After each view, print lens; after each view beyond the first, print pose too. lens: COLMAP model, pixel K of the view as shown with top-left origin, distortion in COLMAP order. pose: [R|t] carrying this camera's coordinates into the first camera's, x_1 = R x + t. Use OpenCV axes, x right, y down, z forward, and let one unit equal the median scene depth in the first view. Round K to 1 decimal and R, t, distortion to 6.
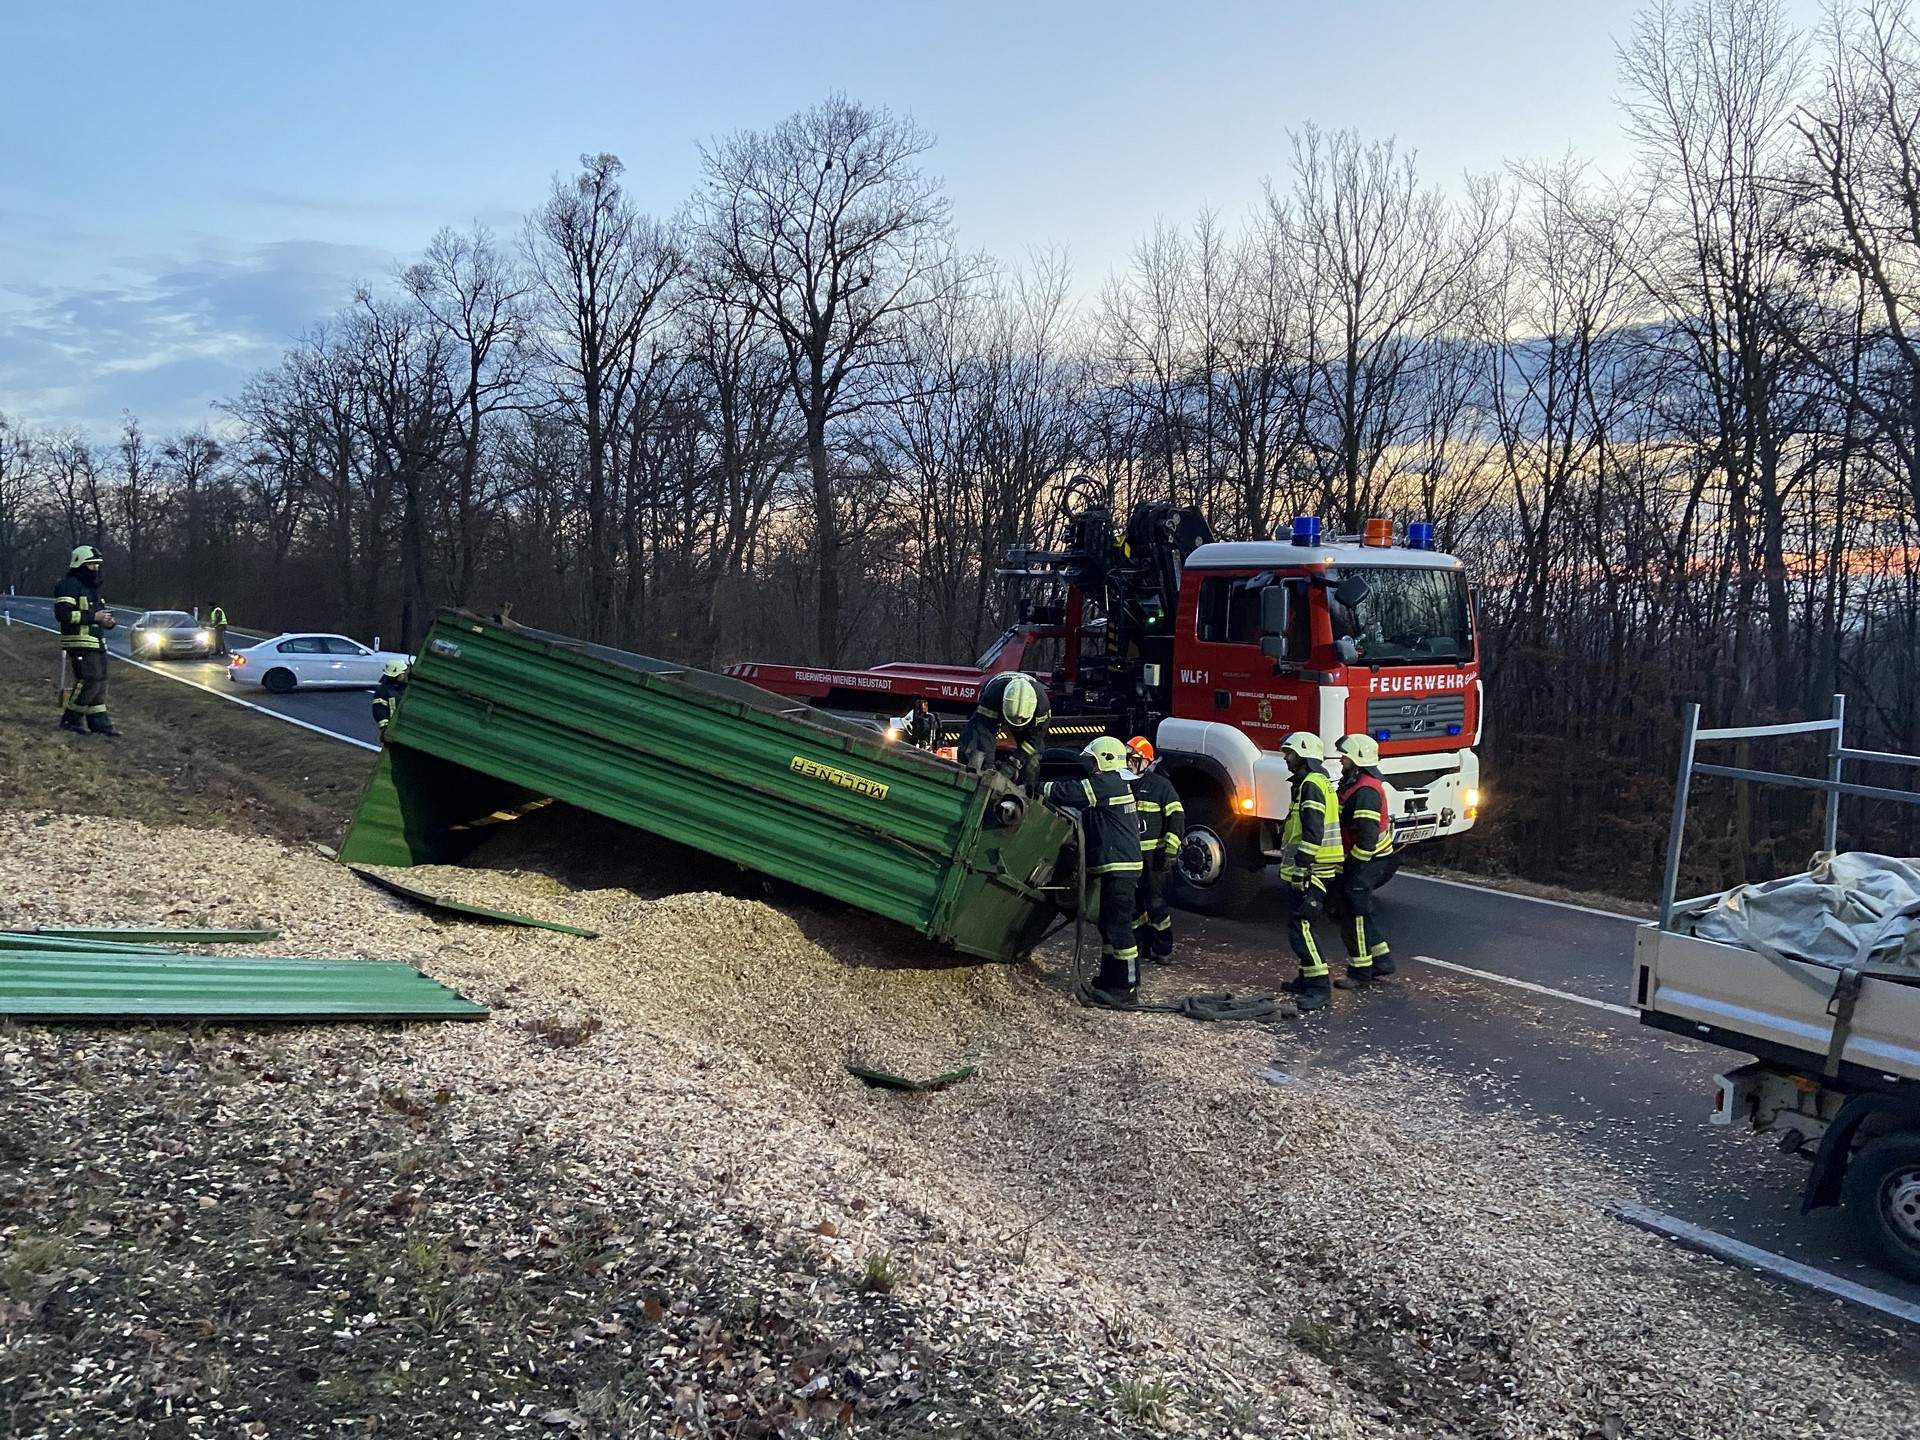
lens RADIAL K [[1274.3, 0, 961.7], [0, 1274.3, 716.7], [0, 0, 1]] dist [0.082414, -0.000761]
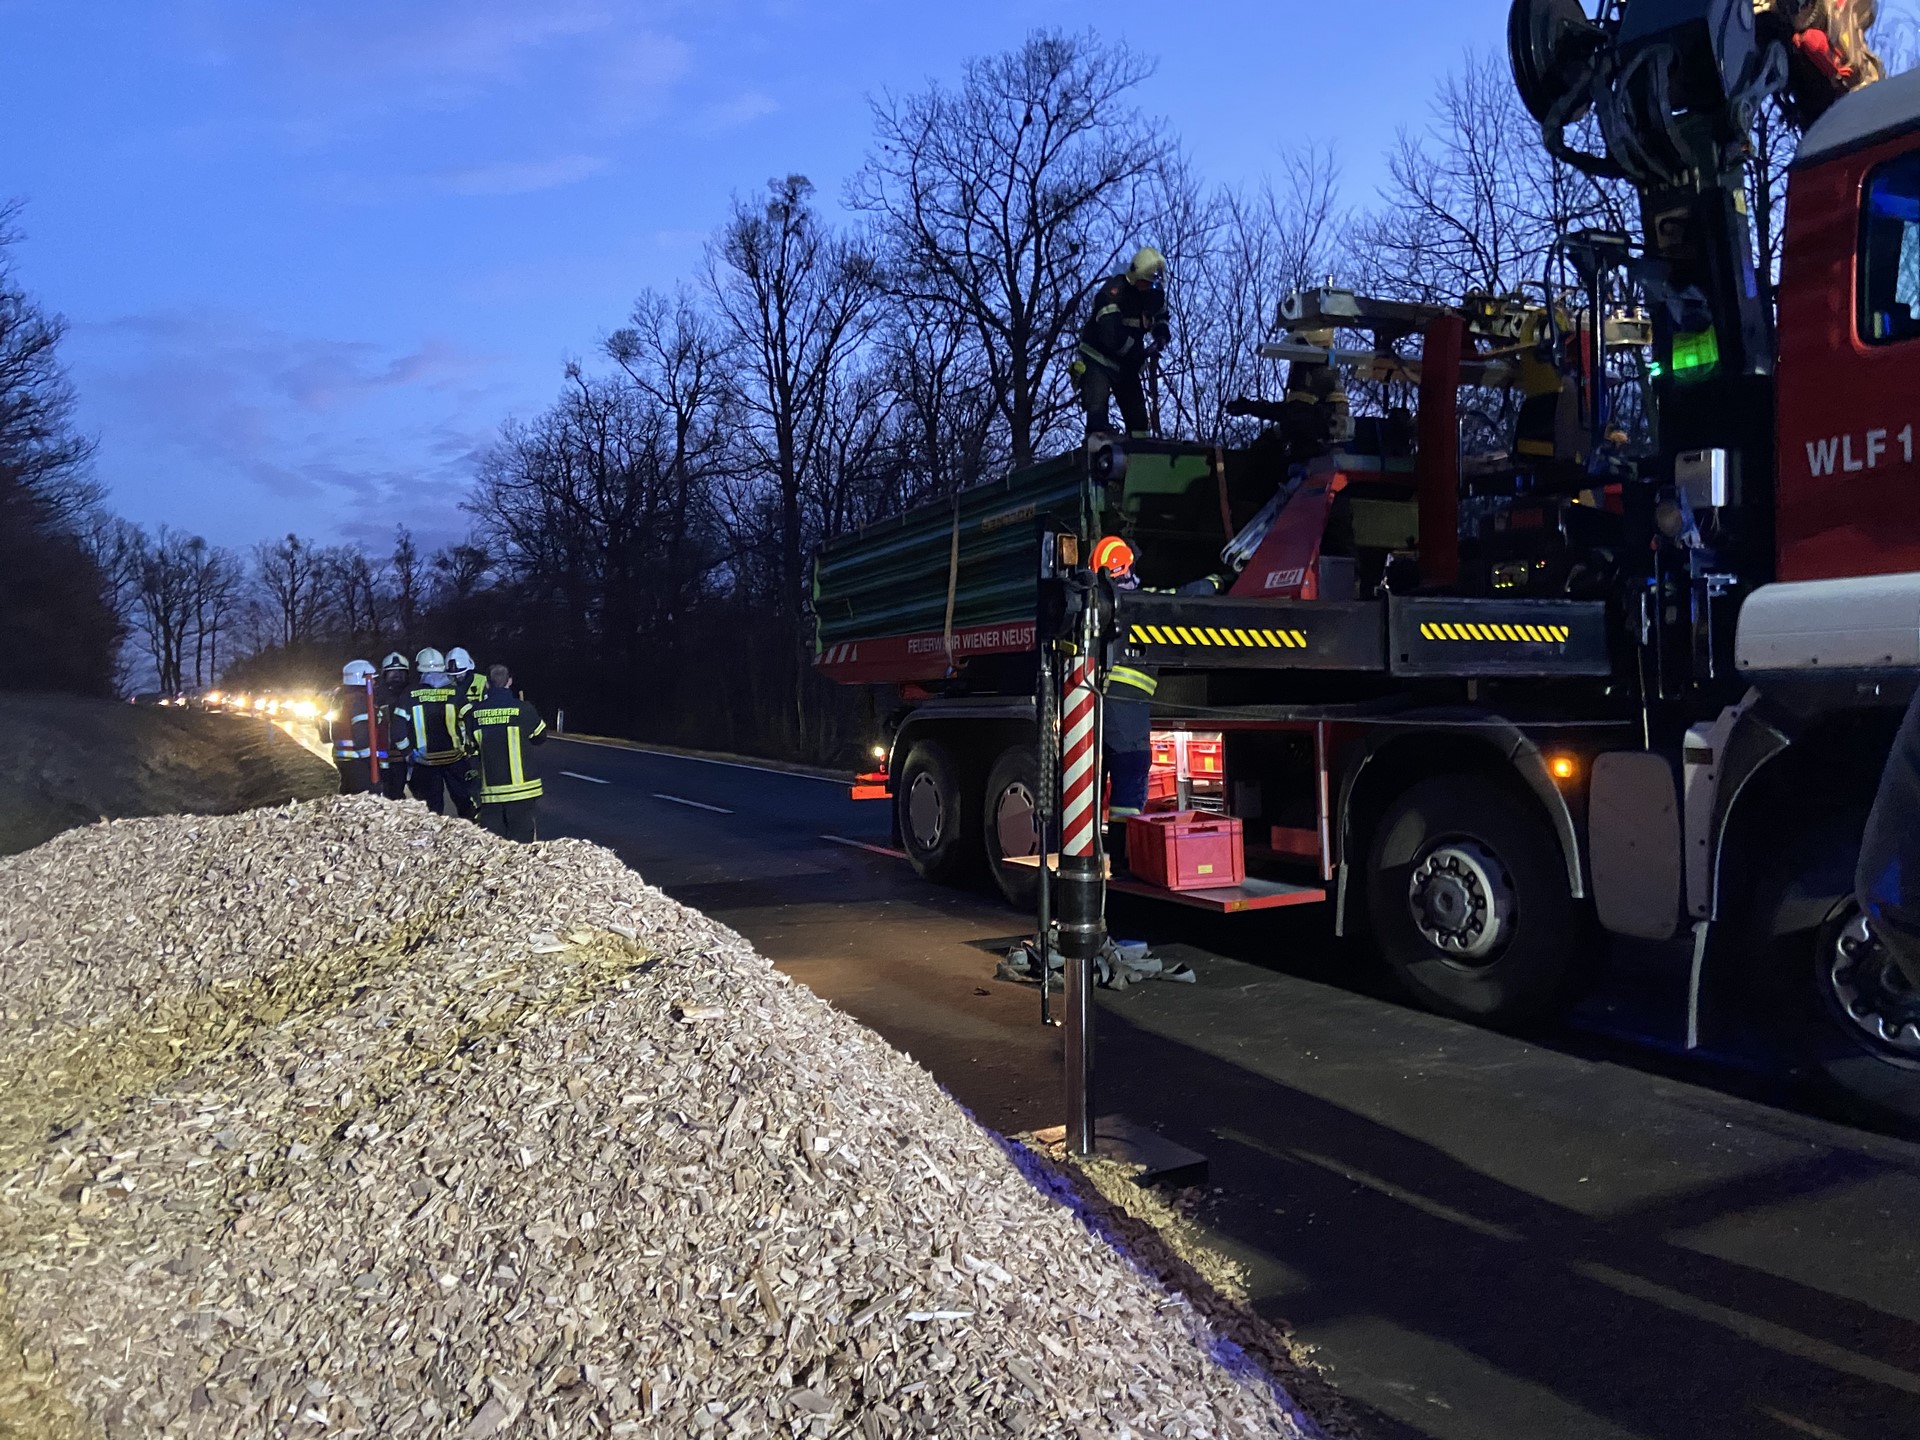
lens RADIAL K [[1274.3, 0, 961.7], [0, 1274.3, 716.7], [0, 0, 1]] dist [0.082414, -0.000761]
pose [[0.979899, -0.041847, -0.195055, 0.002469], [0.027894, 0.996888, -0.073736, 0.016488], [0.197533, 0.066813, 0.978017, 0.164322]]
